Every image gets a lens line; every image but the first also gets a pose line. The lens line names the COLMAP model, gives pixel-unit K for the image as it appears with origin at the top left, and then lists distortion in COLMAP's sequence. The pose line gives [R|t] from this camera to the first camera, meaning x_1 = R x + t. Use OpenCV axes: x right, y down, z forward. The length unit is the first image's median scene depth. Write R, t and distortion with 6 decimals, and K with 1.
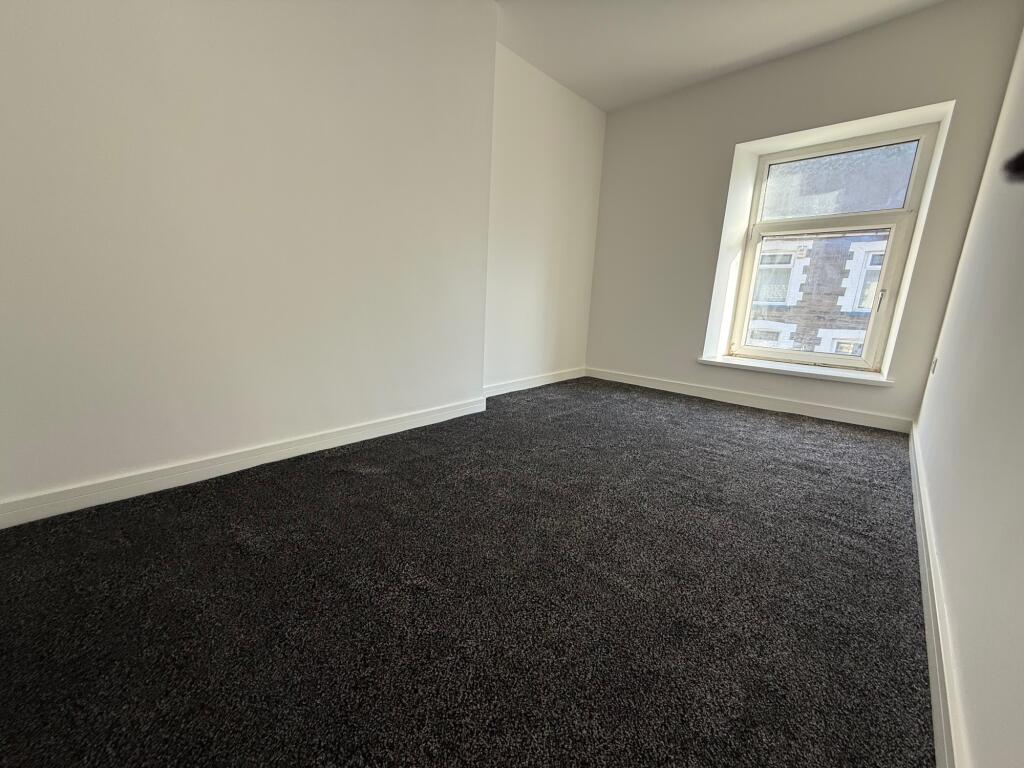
lens RADIAL K [[407.2, 0, 511.4], [0, 407.2, 388.7], [0, 0, 1]] dist [0.001085, 0.000510]
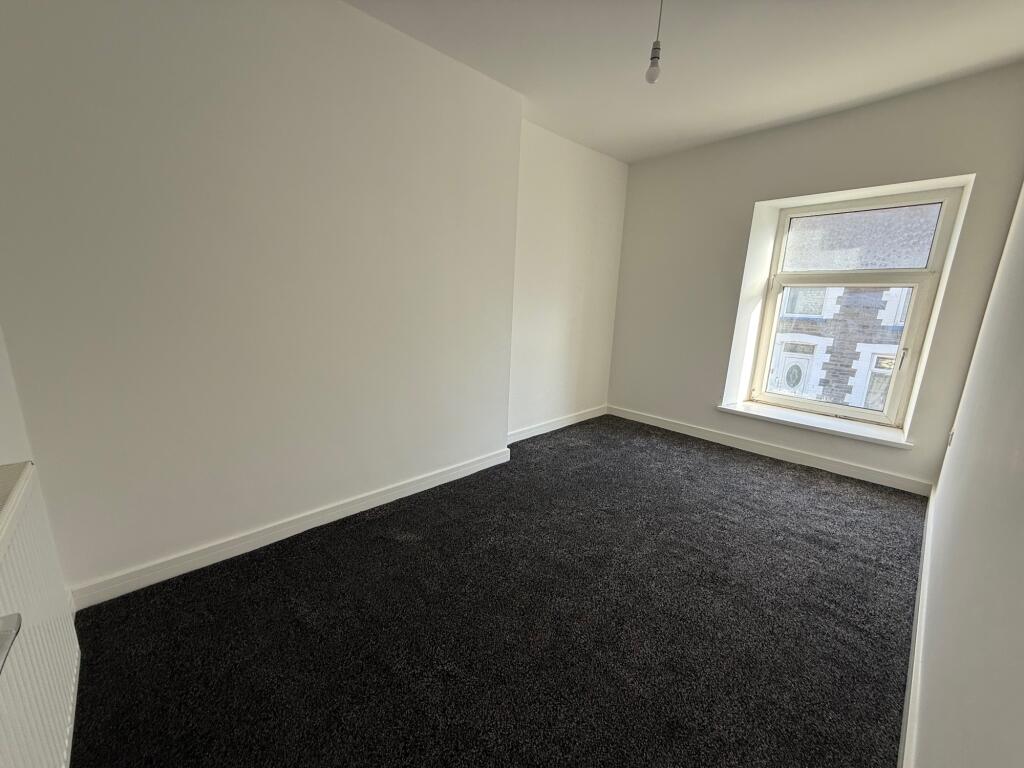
lens RADIAL K [[407.2, 0, 511.4], [0, 407.2, 388.7], [0, 0, 1]] dist [0.001085, 0.000510]
pose [[0.997774, 0.006408, -0.066372, 0.016509], [-0.006477, 0.999979, -0.000814, -0.206554], [0.066365, 0.001242, 0.997795, -0.101439]]
